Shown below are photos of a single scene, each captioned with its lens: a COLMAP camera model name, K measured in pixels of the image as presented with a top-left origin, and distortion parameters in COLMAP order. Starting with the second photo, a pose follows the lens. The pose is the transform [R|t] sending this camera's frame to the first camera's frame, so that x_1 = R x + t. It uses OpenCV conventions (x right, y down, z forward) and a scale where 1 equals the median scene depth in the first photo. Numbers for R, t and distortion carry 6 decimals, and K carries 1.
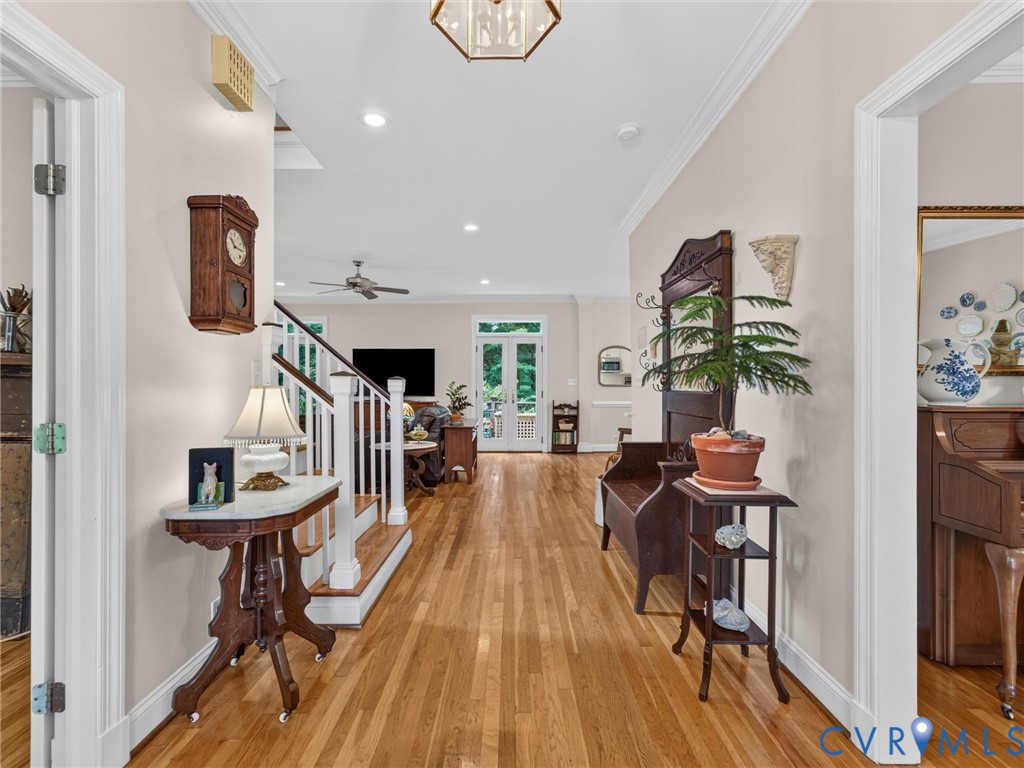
lens RADIAL K [[458.4, 0, 512.0], [0, 458.4, 384.0], [0, 0, 1]] dist [-0.017138, -0.000904]
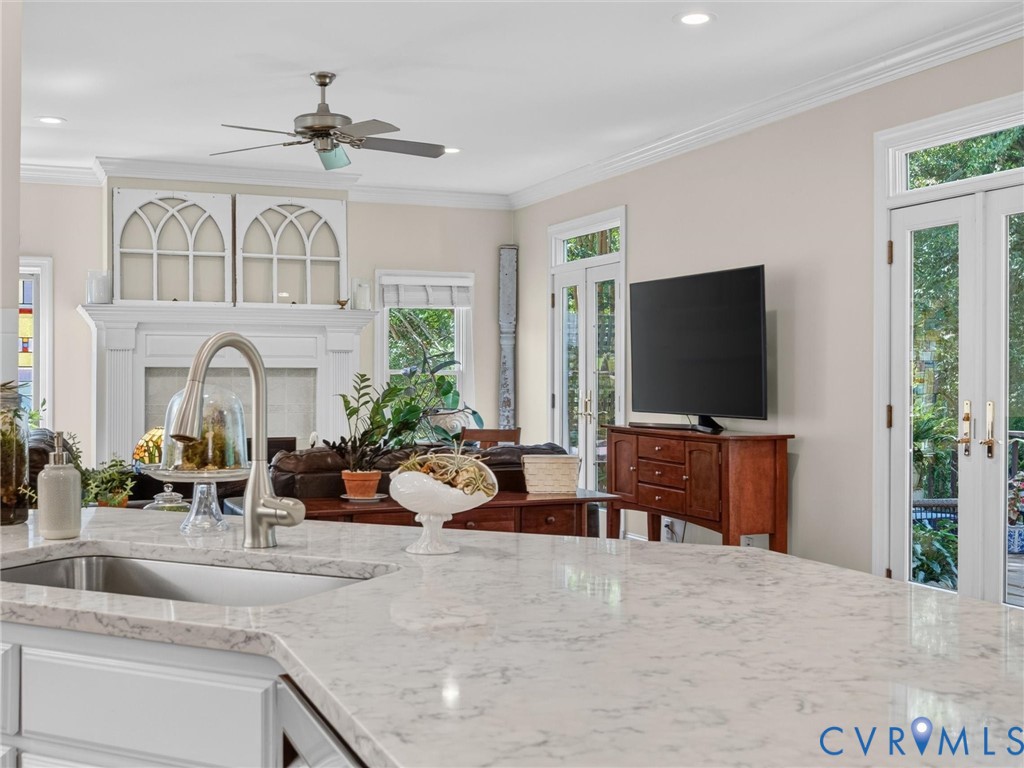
lens RADIAL K [[1190.4, 0, 512.0], [0, 1190.4, 384.0], [0, 0, 1]] dist [0.018210, -0.014882]
pose [[0.391203, 0.007764, -0.920272, 0.485896], [-0.002323, 0.999970, 0.007449, -0.002644], [0.920302, -0.000776, 0.391209, 0.517201]]
